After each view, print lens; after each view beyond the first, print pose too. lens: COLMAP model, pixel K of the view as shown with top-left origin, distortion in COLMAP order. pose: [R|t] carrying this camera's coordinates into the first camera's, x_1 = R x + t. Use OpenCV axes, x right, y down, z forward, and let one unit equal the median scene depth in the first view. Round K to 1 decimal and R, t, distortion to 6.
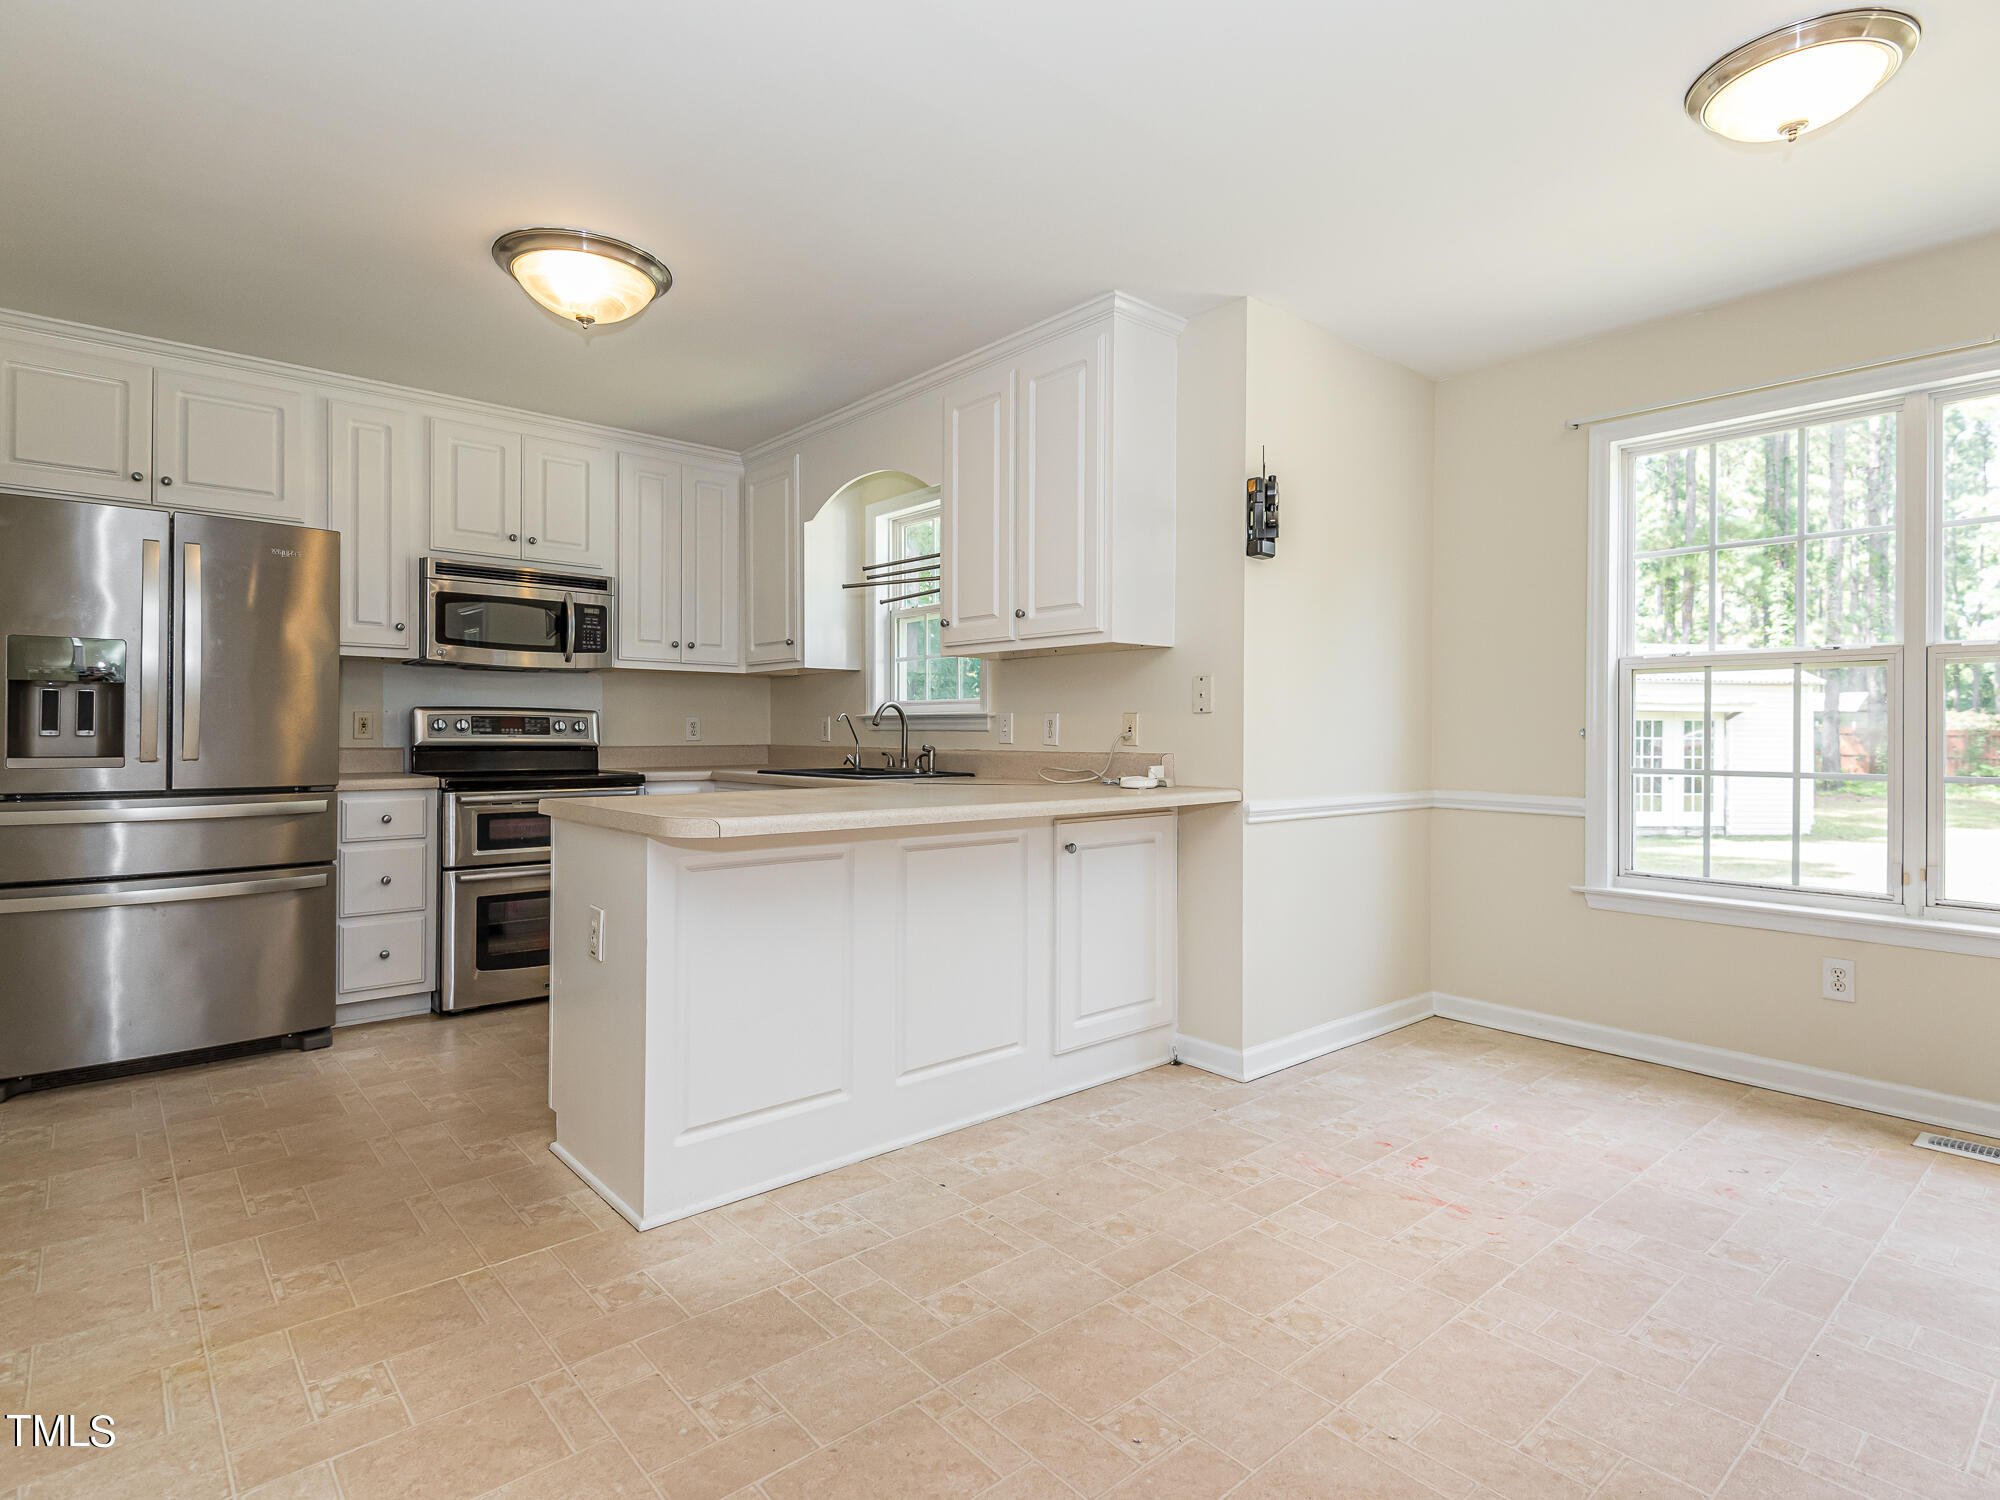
lens RADIAL K [[1023.3, 0, 1000.0], [0, 1023.3, 741.3], [0, 0, 1]] dist [0.032866, -0.018253]
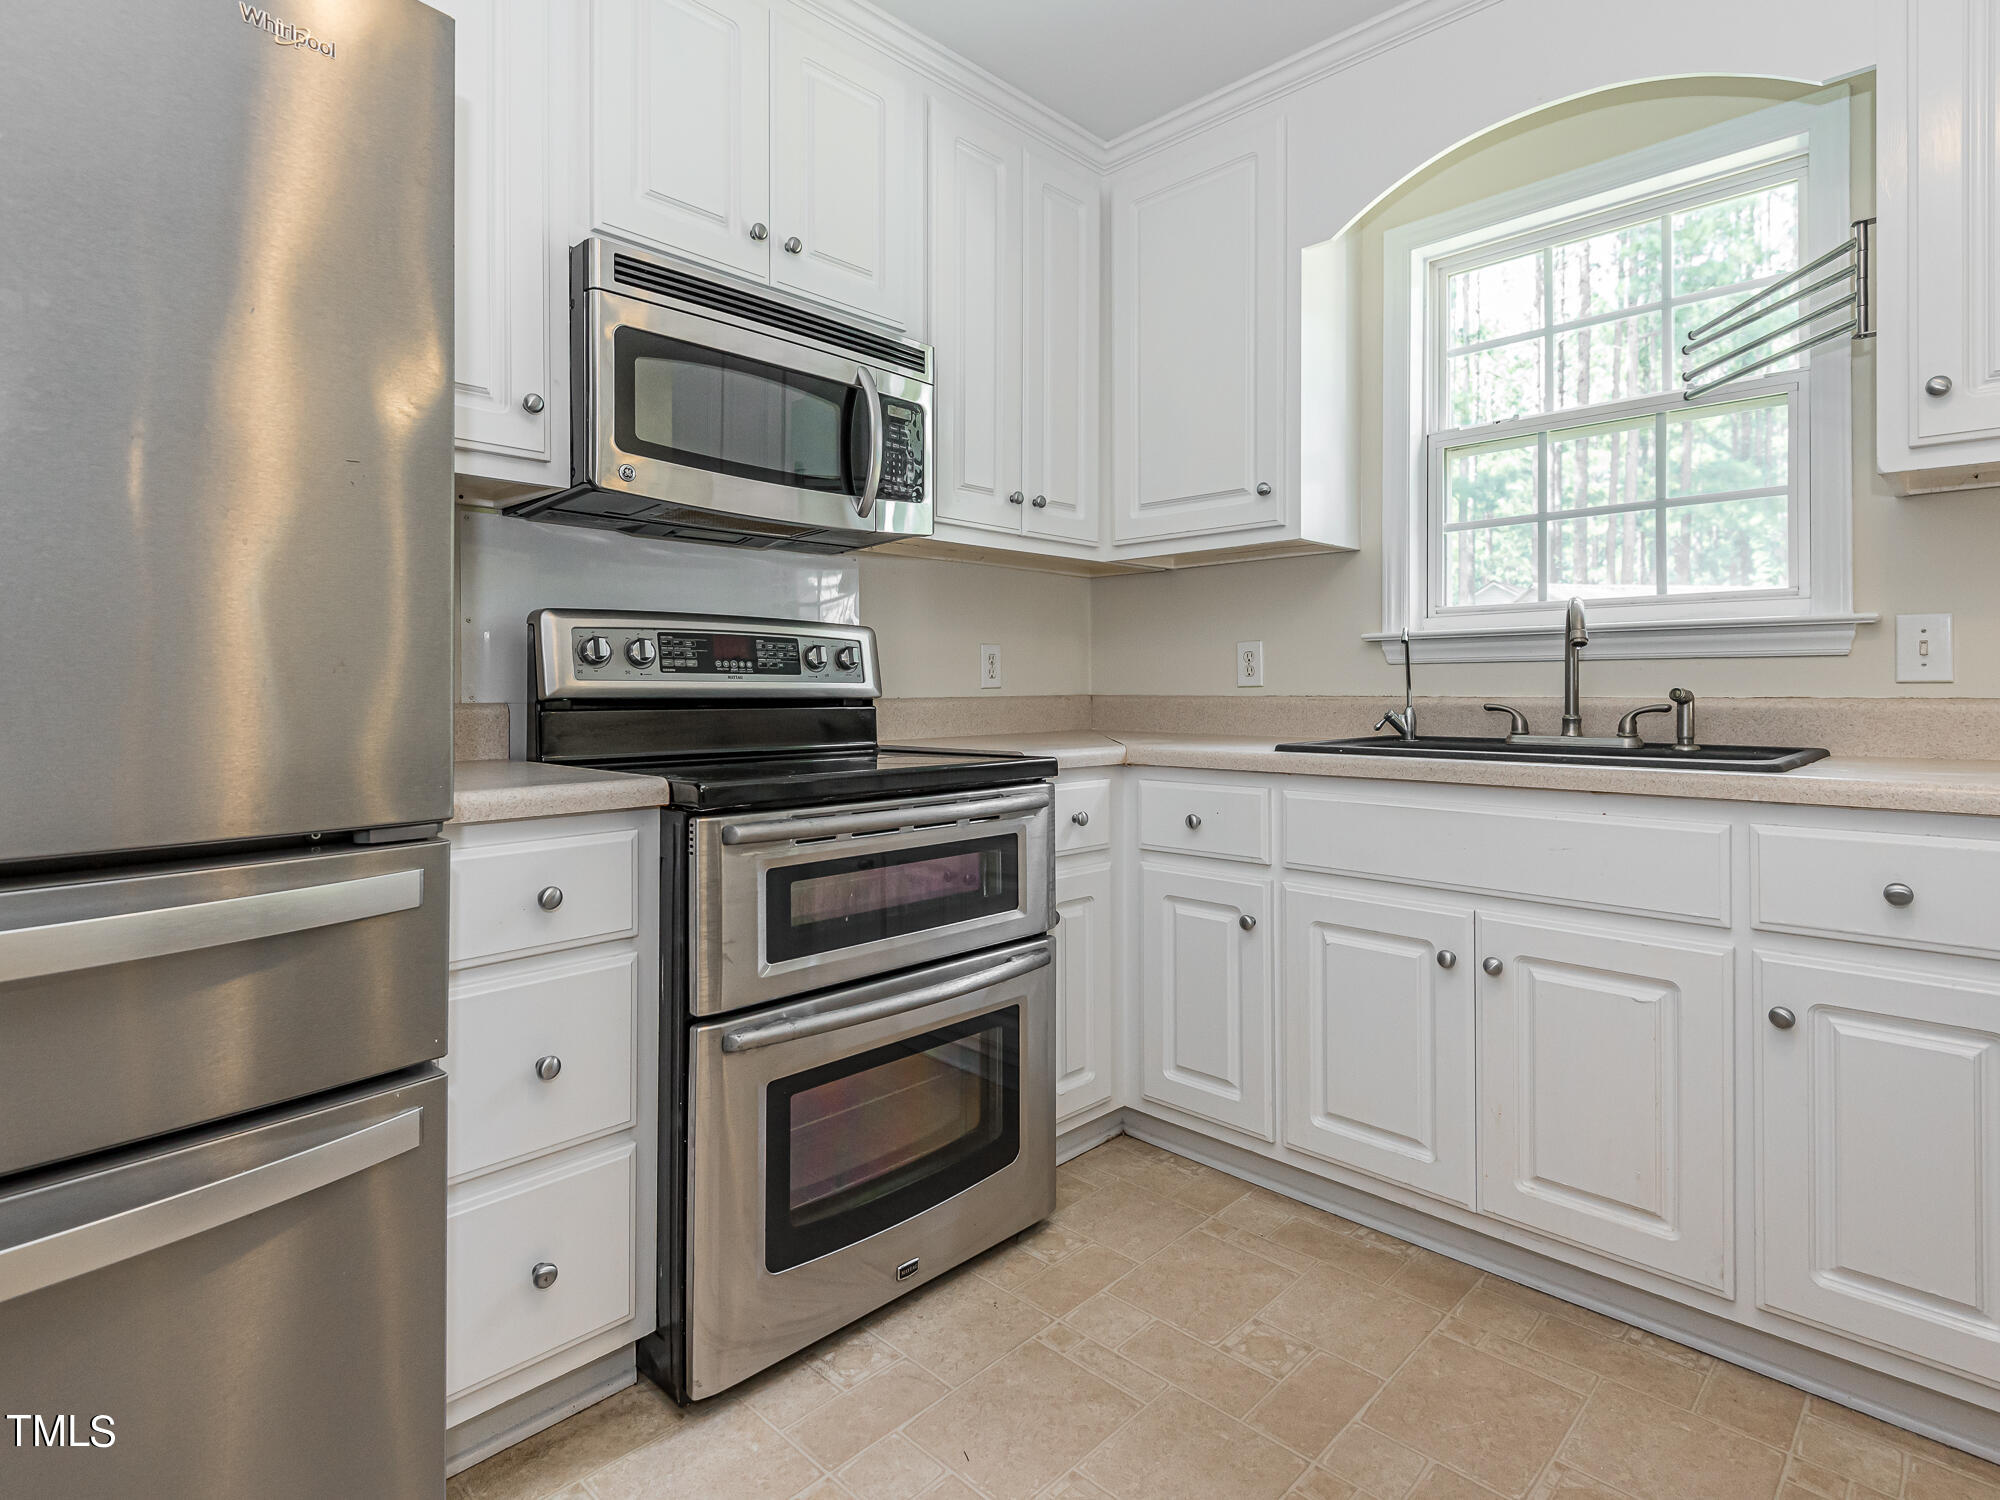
lens RADIAL K [[1023.3, 0, 1010.5], [0, 1023.3, 687.9], [0, 0, 1]] dist [0.032866, -0.018253]
pose [[0.995832, -0.006428, 0.090977, -0.408794], [0.007149, 0.999945, -0.007609, 0.004710], [-0.090923, 0.008228, 0.995824, 0.549150]]
